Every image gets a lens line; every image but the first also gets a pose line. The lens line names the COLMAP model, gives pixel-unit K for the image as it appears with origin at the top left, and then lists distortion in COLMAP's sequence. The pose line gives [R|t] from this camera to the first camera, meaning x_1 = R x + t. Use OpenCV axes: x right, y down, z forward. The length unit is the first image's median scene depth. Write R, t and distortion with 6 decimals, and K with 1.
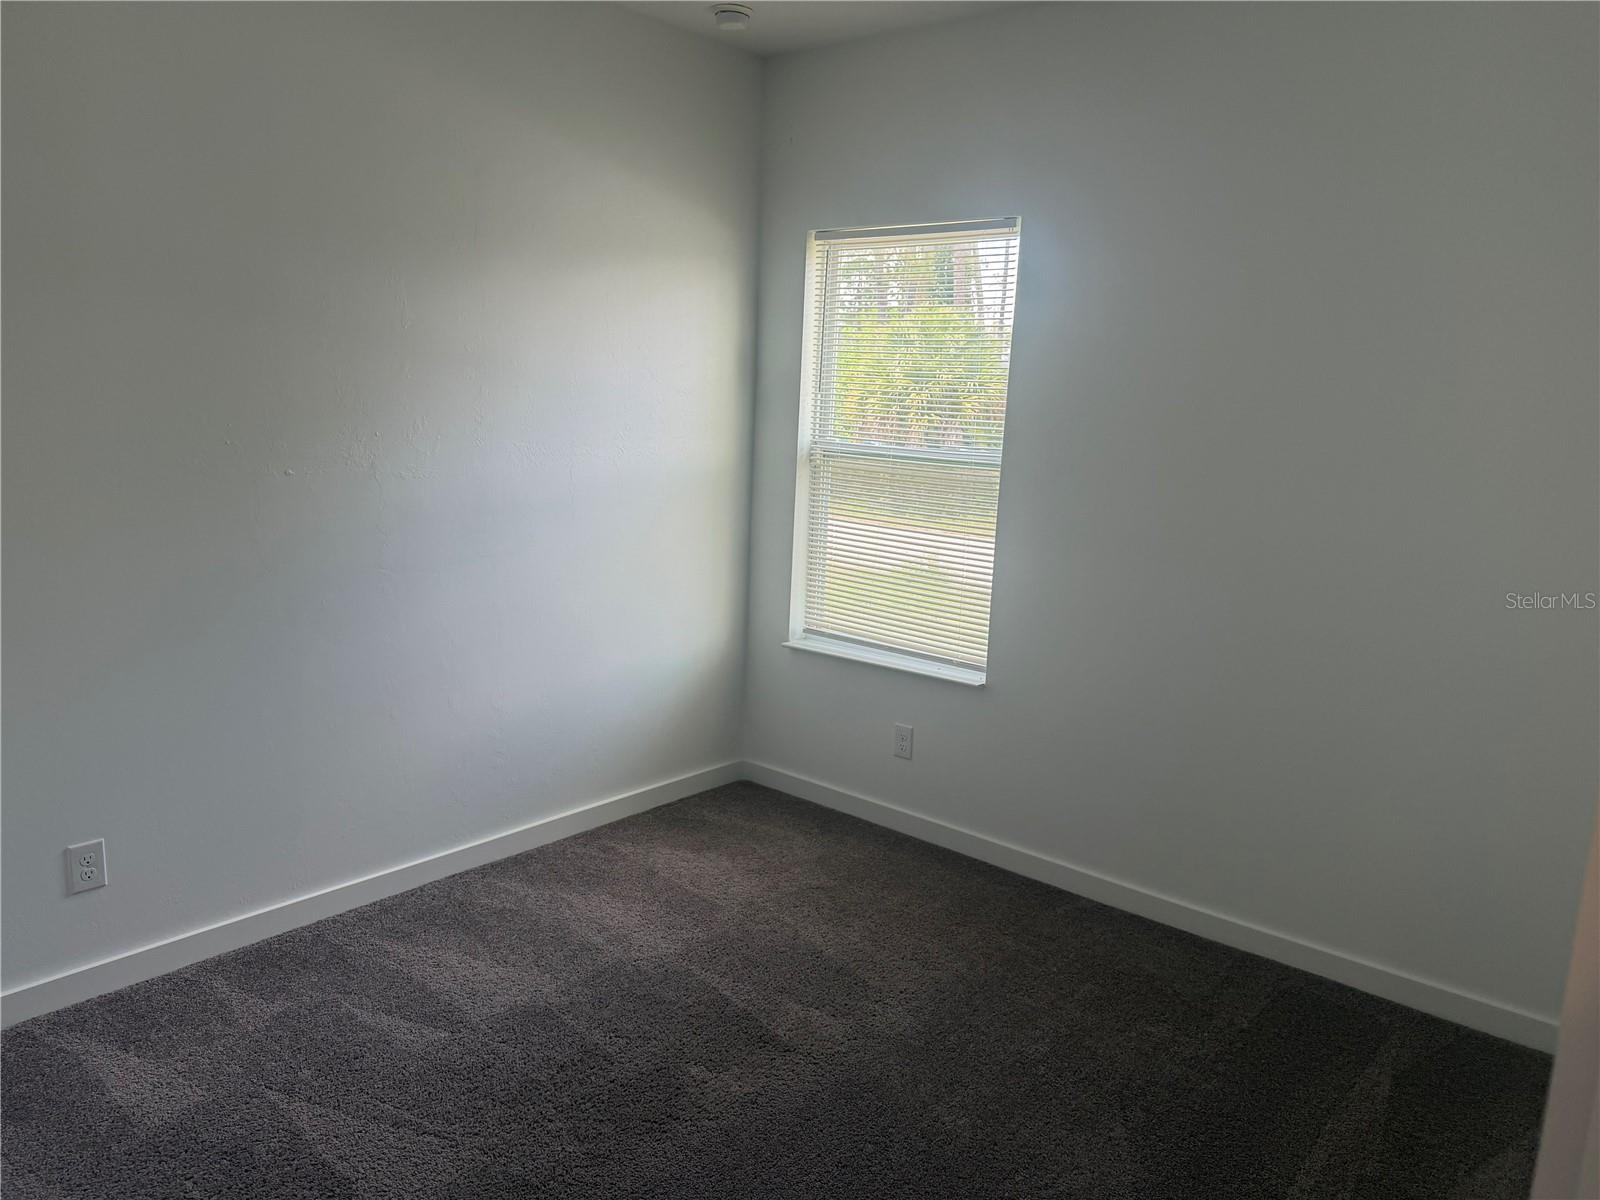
lens RADIAL K [[1118.6, 0, 804.4], [0, 1118.6, 600.6], [0, 0, 1]] dist [0.145832, -0.266433]
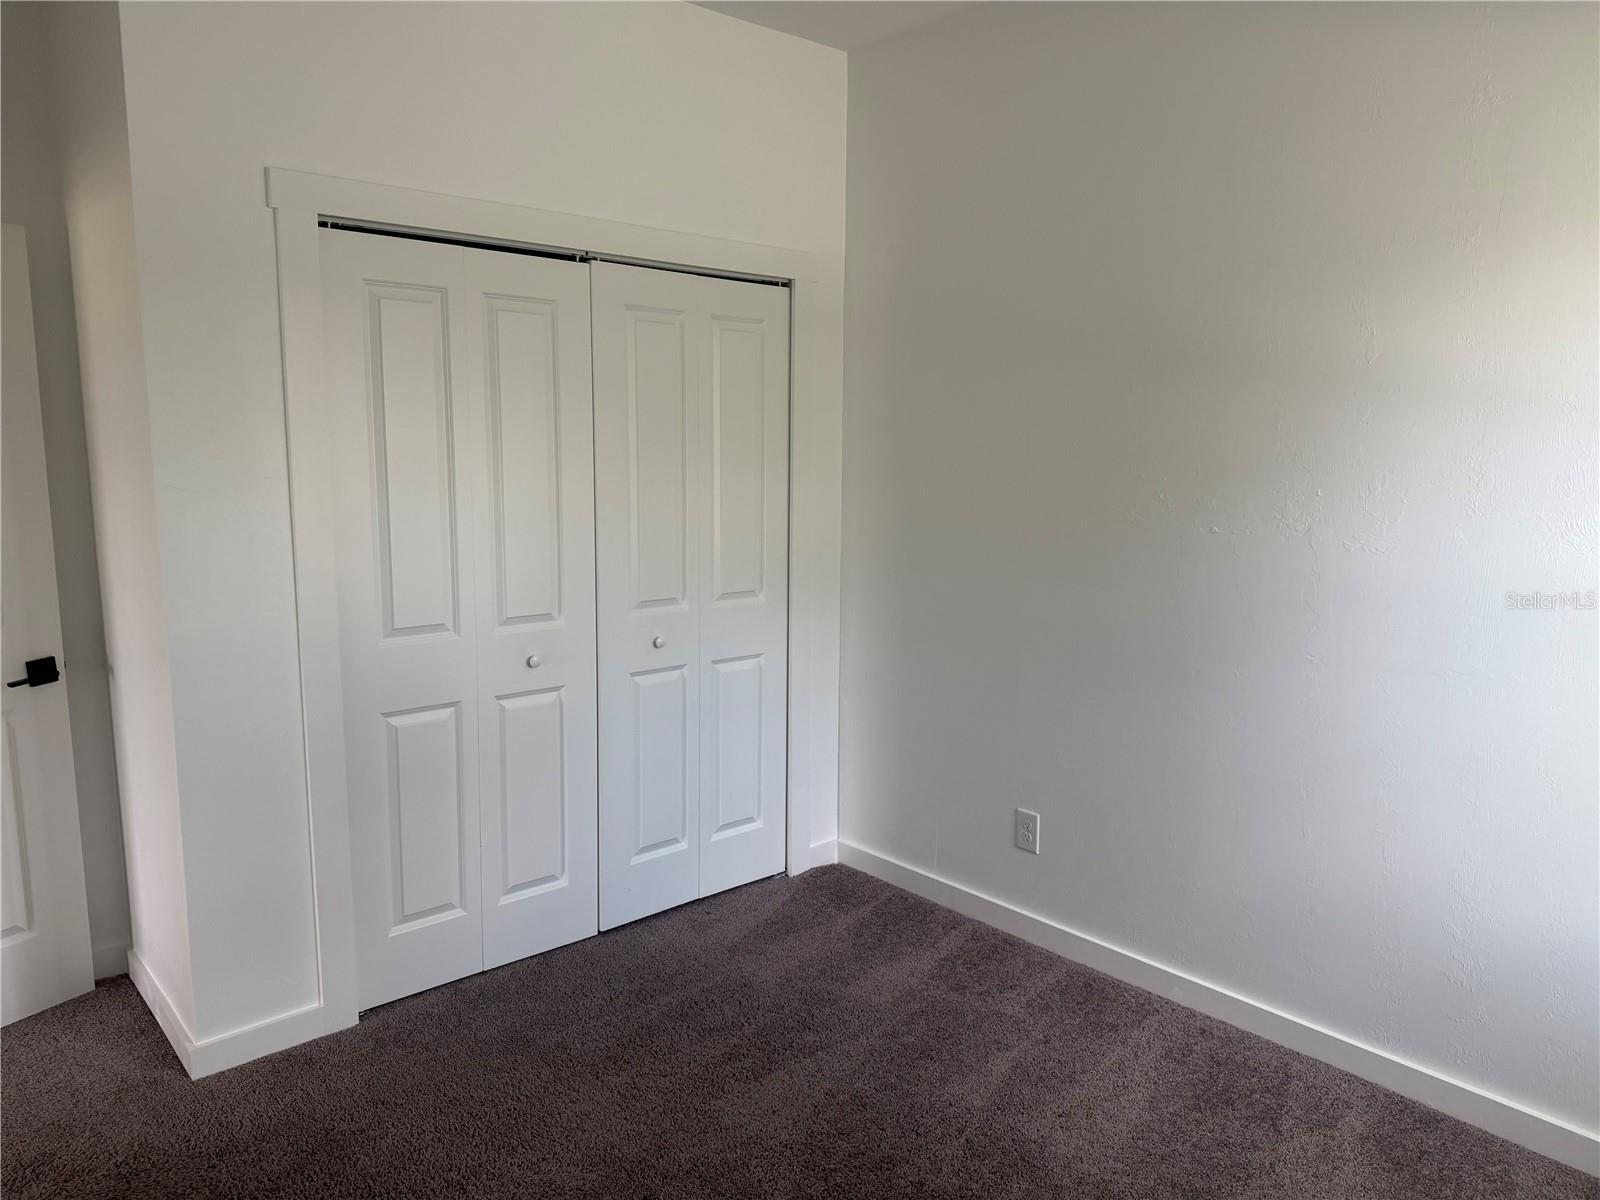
lens RADIAL K [[1118.6, 0, 804.4], [0, 1118.6, 600.6], [0, 0, 1]] dist [0.145832, -0.266433]
pose [[-0.144721, 0.104913, -0.983895, 0.526872], [-0.189181, 0.973086, 0.131587, -0.112265], [0.971219, 0.205177, -0.120978, 0.774393]]
